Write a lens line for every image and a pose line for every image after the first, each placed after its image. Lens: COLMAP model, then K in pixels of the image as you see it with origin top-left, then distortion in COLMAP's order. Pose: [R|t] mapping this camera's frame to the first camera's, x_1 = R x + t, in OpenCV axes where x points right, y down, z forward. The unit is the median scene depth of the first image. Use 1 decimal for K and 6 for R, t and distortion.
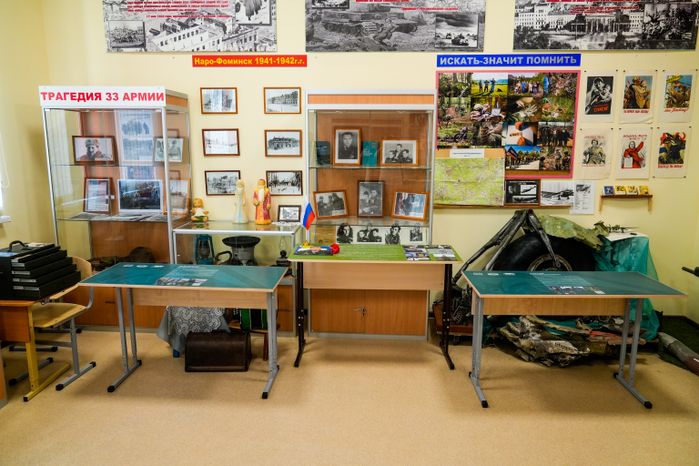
lens RADIAL K [[473.9, 0, 349.5], [0, 473.9, 233.0], [0, 0, 1]] dist [-0.018767, 0.003182]
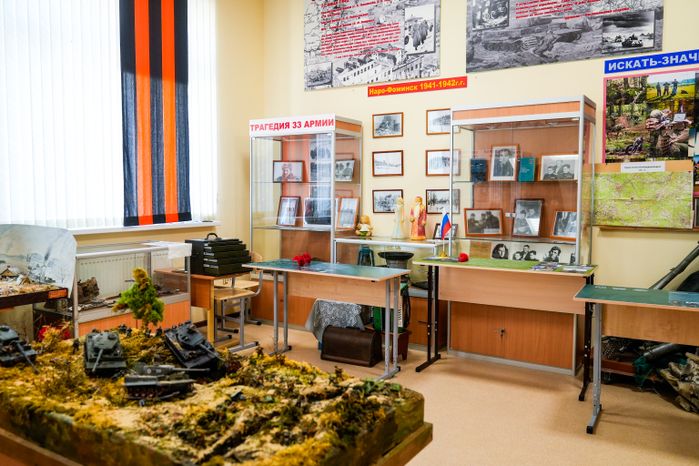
lens RADIAL K [[554.5, 0, 349.5], [0, 554.5, 233.0], [0, 0, 1]] dist [0.004669, 0.002499]
pose [[0.876819, 0.032510, -0.479720, 0.274547], [-0.090036, 0.991165, -0.097395, 0.099875], [0.472316, 0.128590, 0.871999, -0.123586]]
